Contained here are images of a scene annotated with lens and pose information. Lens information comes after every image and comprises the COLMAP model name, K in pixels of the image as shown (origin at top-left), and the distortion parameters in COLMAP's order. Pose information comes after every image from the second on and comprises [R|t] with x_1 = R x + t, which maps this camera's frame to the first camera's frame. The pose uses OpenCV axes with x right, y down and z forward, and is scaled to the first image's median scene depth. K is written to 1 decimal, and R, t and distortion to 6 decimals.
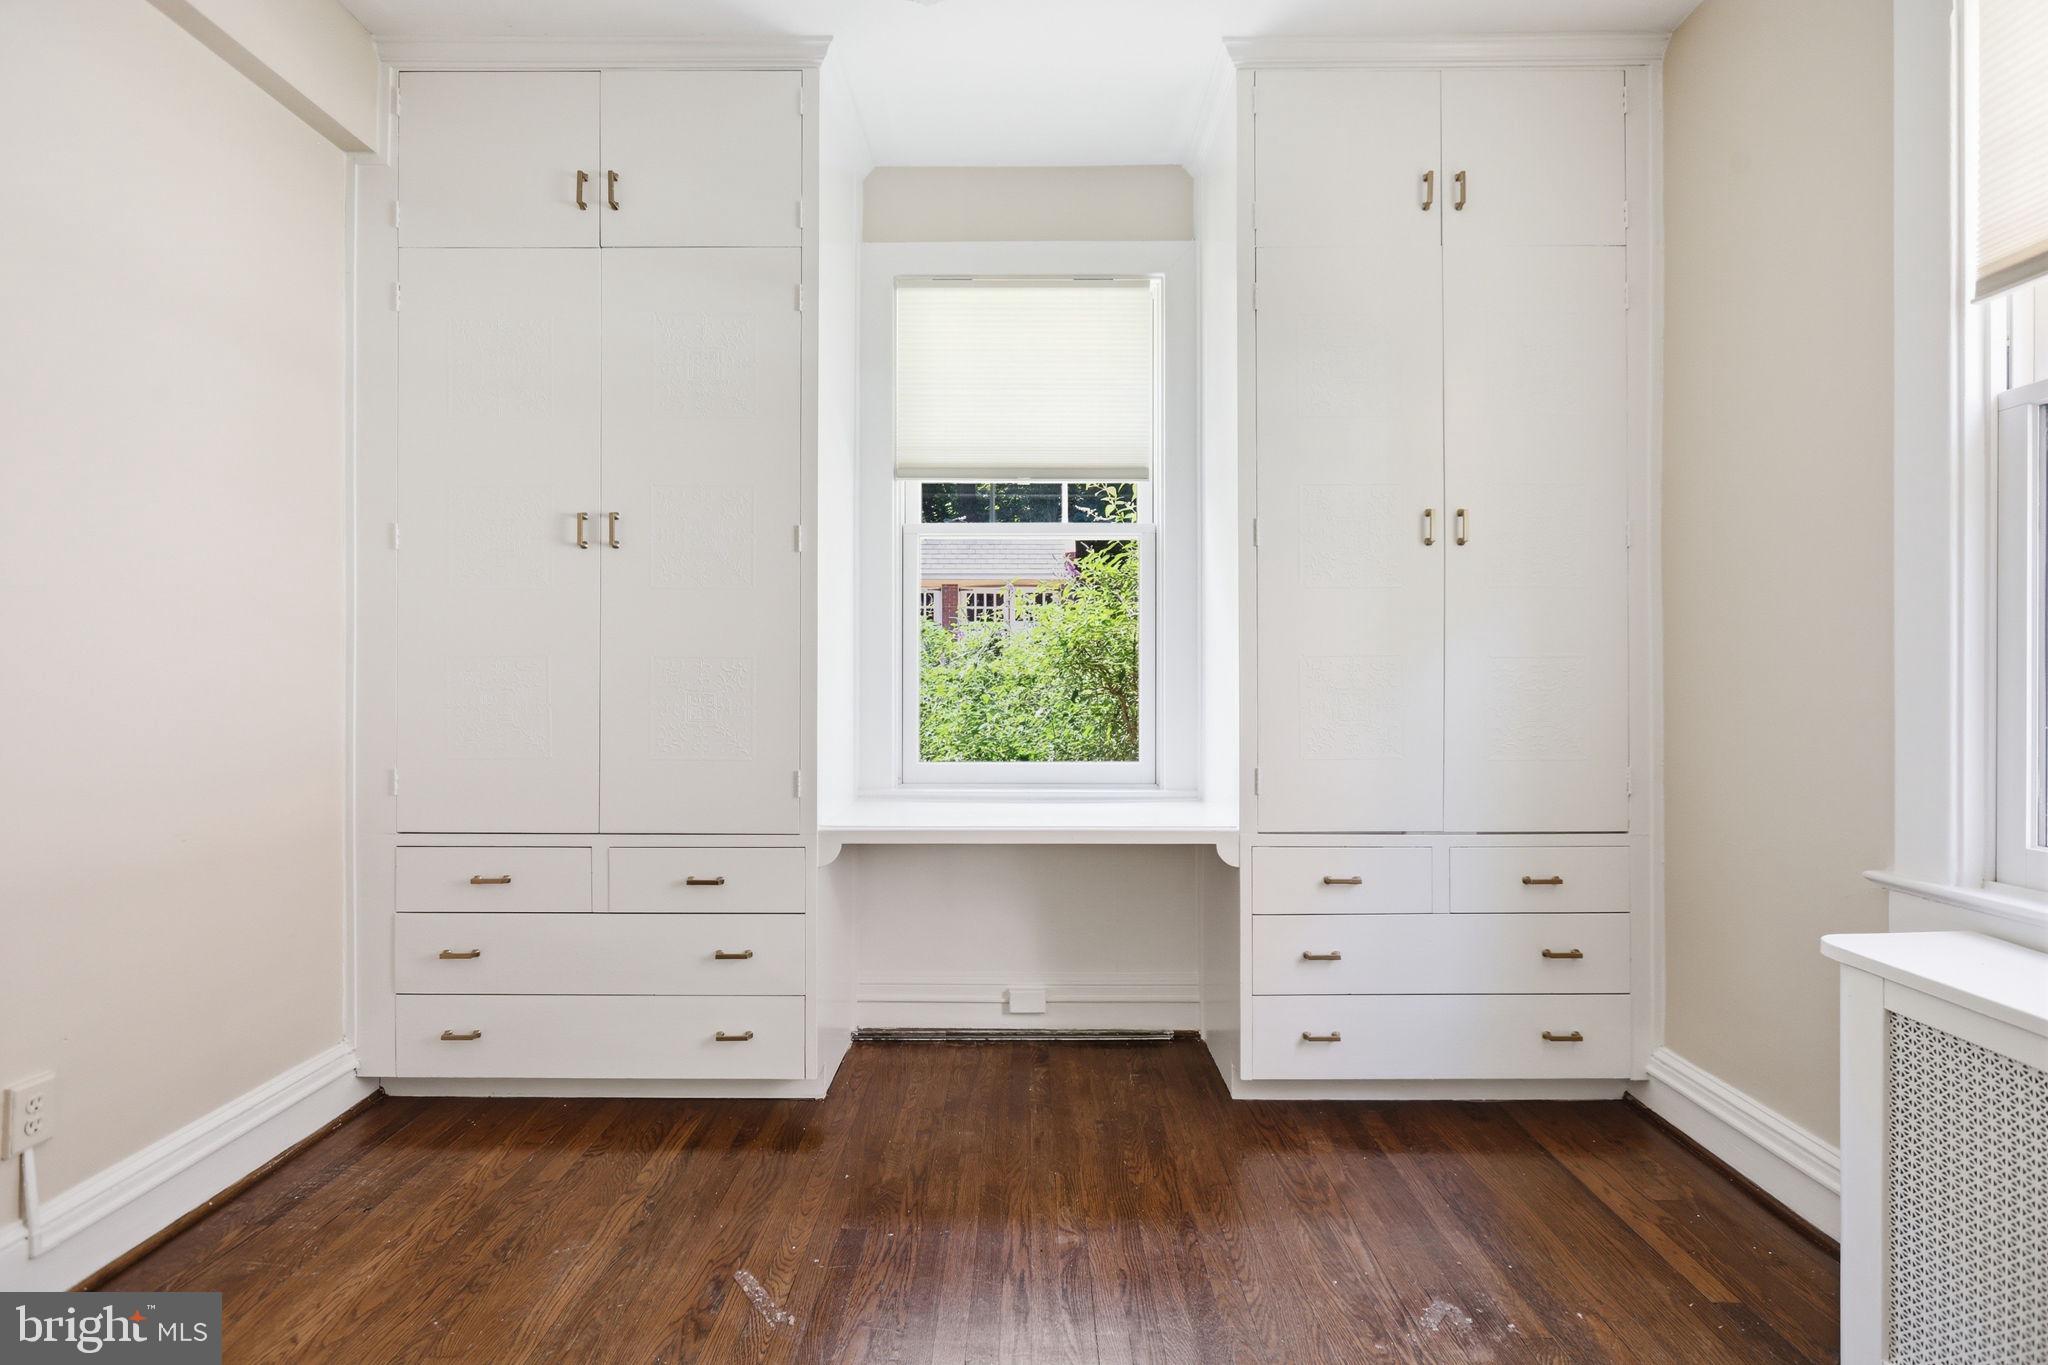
lens RADIAL K [[913.6, 0, 1022.0], [0, 913.6, 681.8], [0, 0, 1]] dist [-0.001931, 0.001247]
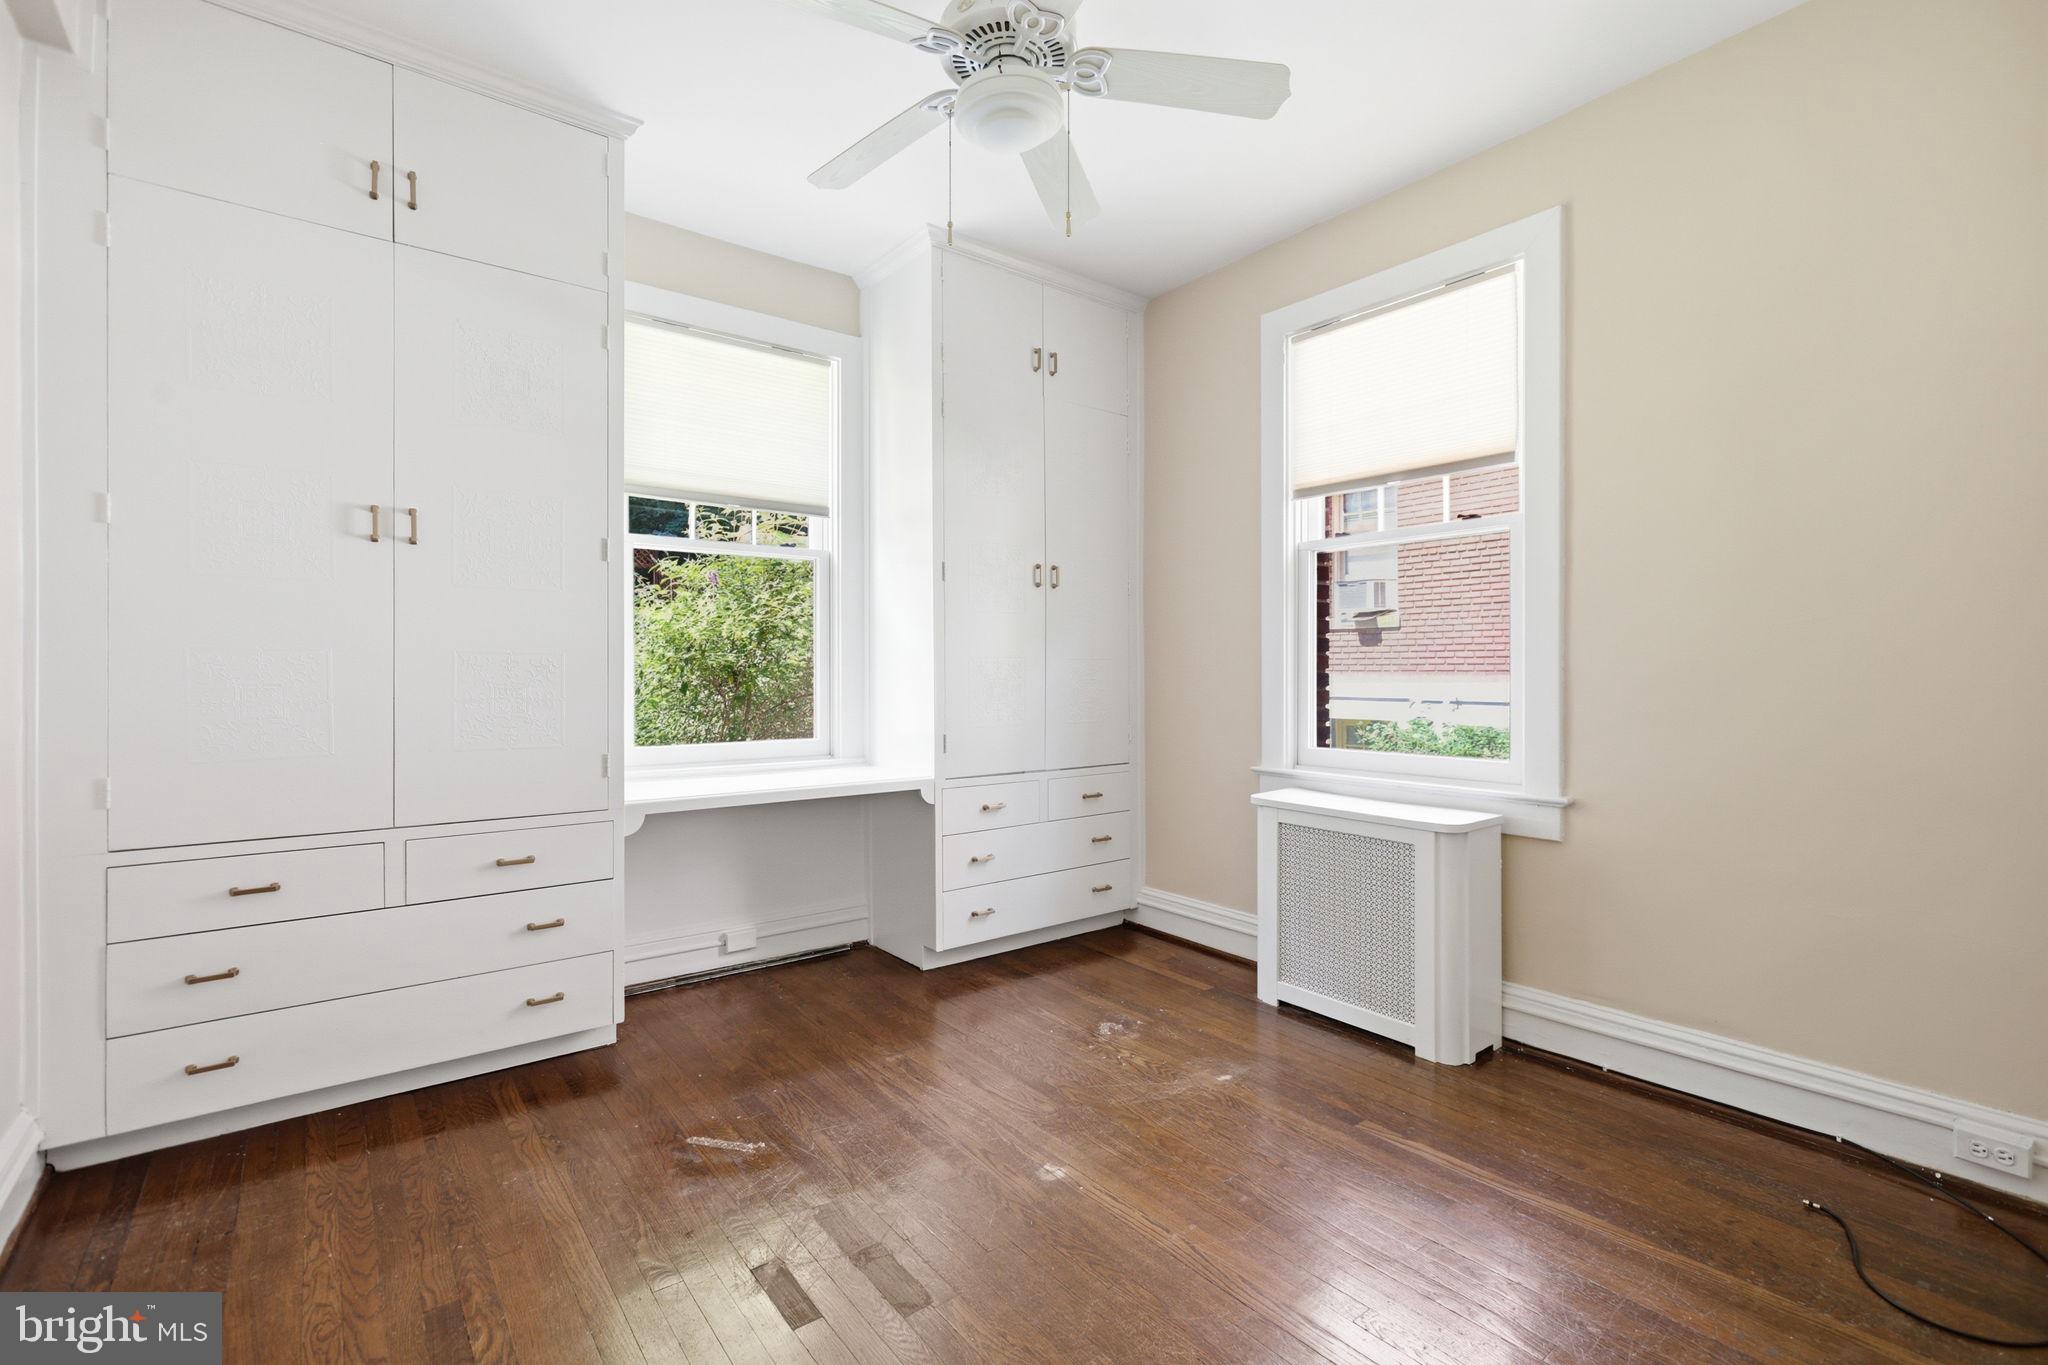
lens RADIAL K [[916.1, 0, 1020.7], [0, 916.1, 675.3], [0, 0, 1]] dist [0.000763, 0.000354]
pose [[0.786806, -0.002932, 0.617194, -0.543894], [0.002606, 0.999996, 0.001428, -0.000396], [-0.617195, 0.000485, 0.786810, -0.214803]]
